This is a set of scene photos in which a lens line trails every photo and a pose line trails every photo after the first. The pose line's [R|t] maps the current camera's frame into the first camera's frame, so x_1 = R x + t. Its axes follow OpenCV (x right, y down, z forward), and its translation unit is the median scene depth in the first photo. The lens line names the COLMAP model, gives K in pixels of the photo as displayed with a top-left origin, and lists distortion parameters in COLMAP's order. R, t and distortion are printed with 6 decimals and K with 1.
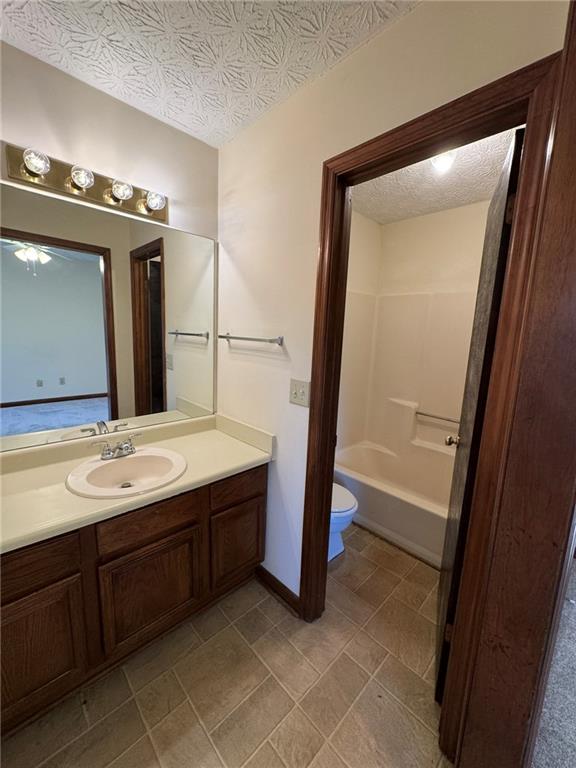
lens RADIAL K [[307.5, 0, 288.0], [0, 307.5, 384.0], [0, 0, 1]] dist [0.000070, 0.000023]
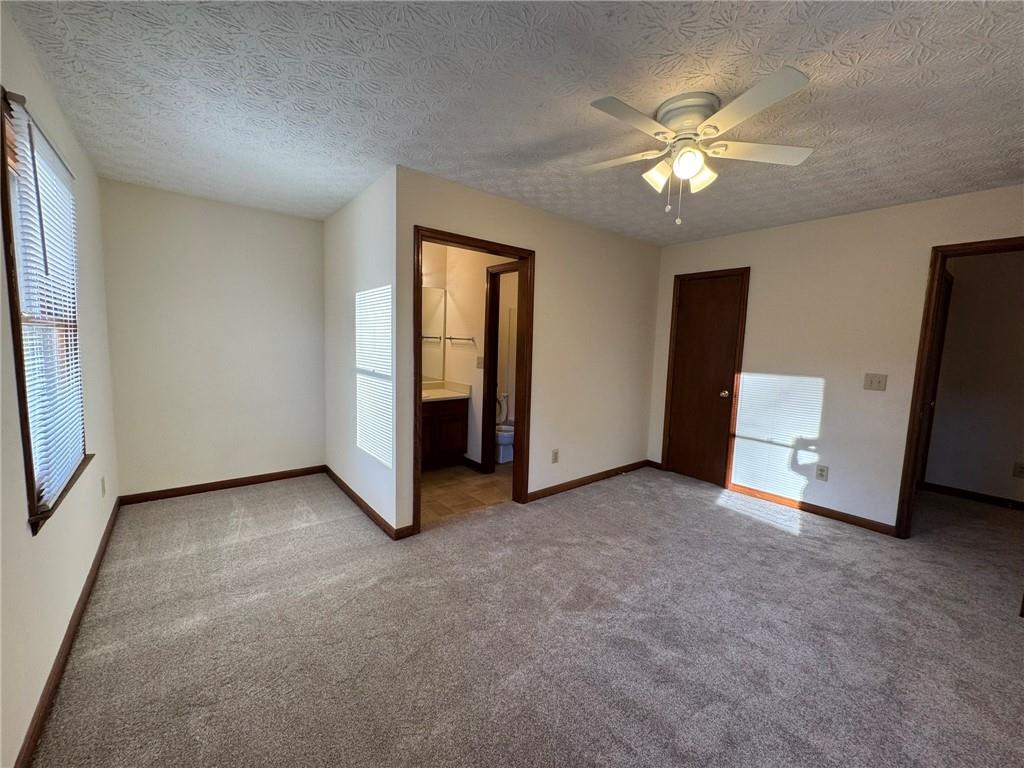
lens RADIAL K [[409.9, 0, 512.0], [0, 409.9, 384.0], [0, 0, 1]] dist [0.000070, 0.000023]
pose [[0.995879, 0.002589, -0.090660, 0.441968], [-0.007681, 0.998409, -0.055867, 0.286840], [0.090371, 0.056334, 0.994314, -1.577292]]
